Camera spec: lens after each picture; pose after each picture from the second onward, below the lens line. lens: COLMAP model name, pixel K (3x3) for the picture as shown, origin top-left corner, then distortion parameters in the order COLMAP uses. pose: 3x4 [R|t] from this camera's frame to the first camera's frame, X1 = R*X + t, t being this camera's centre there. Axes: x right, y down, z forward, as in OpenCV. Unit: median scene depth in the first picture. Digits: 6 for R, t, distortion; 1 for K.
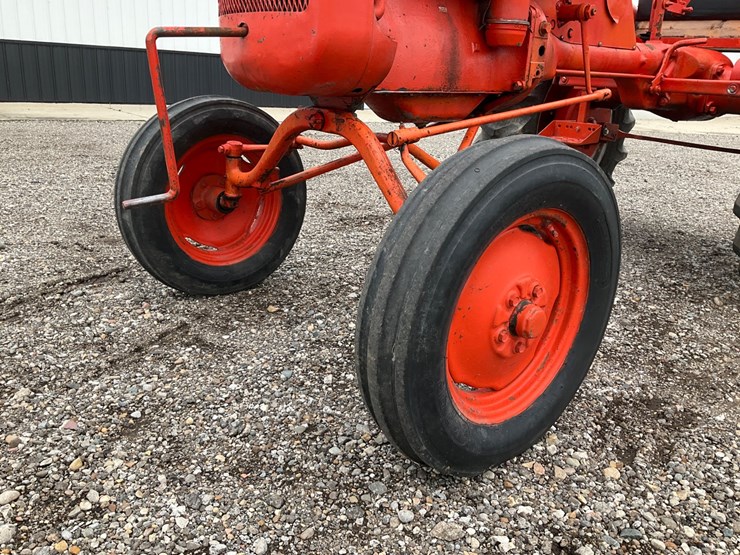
lens RADIAL K [[615.1, 0, 369.2], [0, 615.1, 274.5], [0, 0, 1]] dist [0.064782, -0.131751]
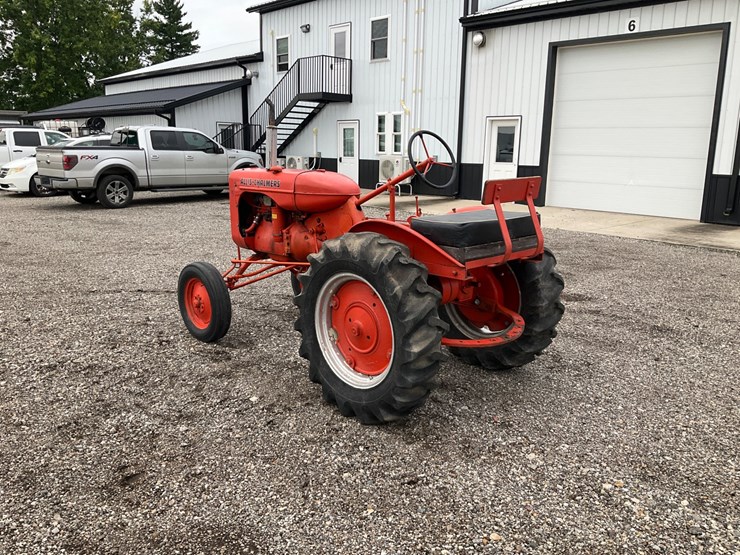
lens RADIAL K [[612.6, 0, 372.2], [0, 612.6, 280.3], [0, 0, 1]] dist [0.074514, -0.161174]
pose [[0.073465, 0.169000, -0.982874, 3.055184], [-0.308259, 0.941125, 0.138780, -0.707732], [0.948462, 0.292784, 0.121236, 1.071659]]
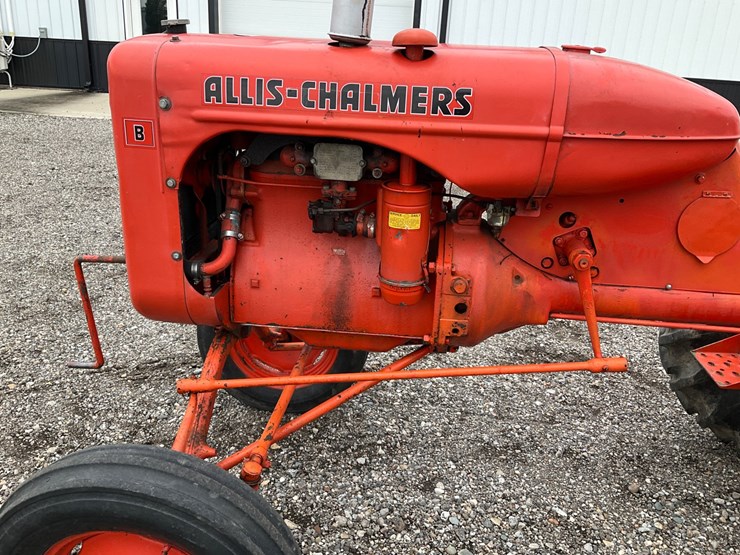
lens RADIAL K [[614.0, 0, 370.0], [0, 614.0, 277.5], [0, 0, 1]] dist [0.050686, -0.081314]
pose [[0.697018, 0.244267, -0.674165, 0.739869], [-0.231049, 0.966552, 0.111326, -0.464190], [0.678809, 0.078169, 0.730142, 0.310120]]
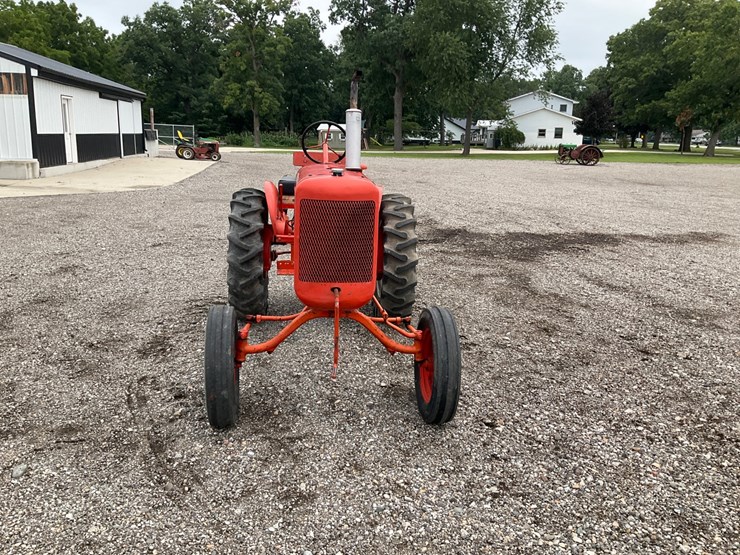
lens RADIAL K [[613.5, 0, 367.8], [0, 613.5, 263.0], [0, 0, 1]] dist [0.084625, -0.159196]
pose [[0.555282, -0.201685, 0.806837, -1.560304], [0.246484, 0.966472, 0.071954, -0.488025], [-0.794297, 0.158918, 0.586376, -0.378224]]
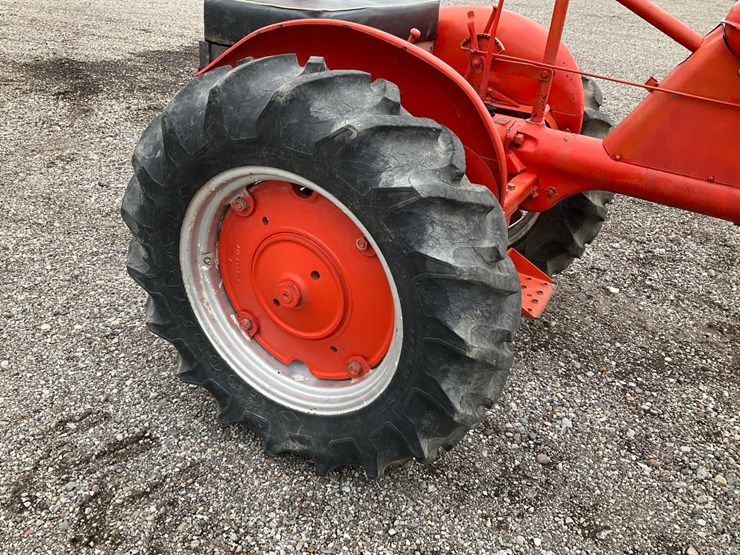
lens RADIAL K [[612.6, 0, 372.2], [0, 612.6, 280.3], [0, 0, 1]] dist [0.074514, -0.161174]
pose [[-0.349590, -0.519694, 0.779554, -0.192460], [0.203568, 0.770043, 0.604643, -1.001886], [-0.914520, 0.370070, -0.163406, 1.917186]]
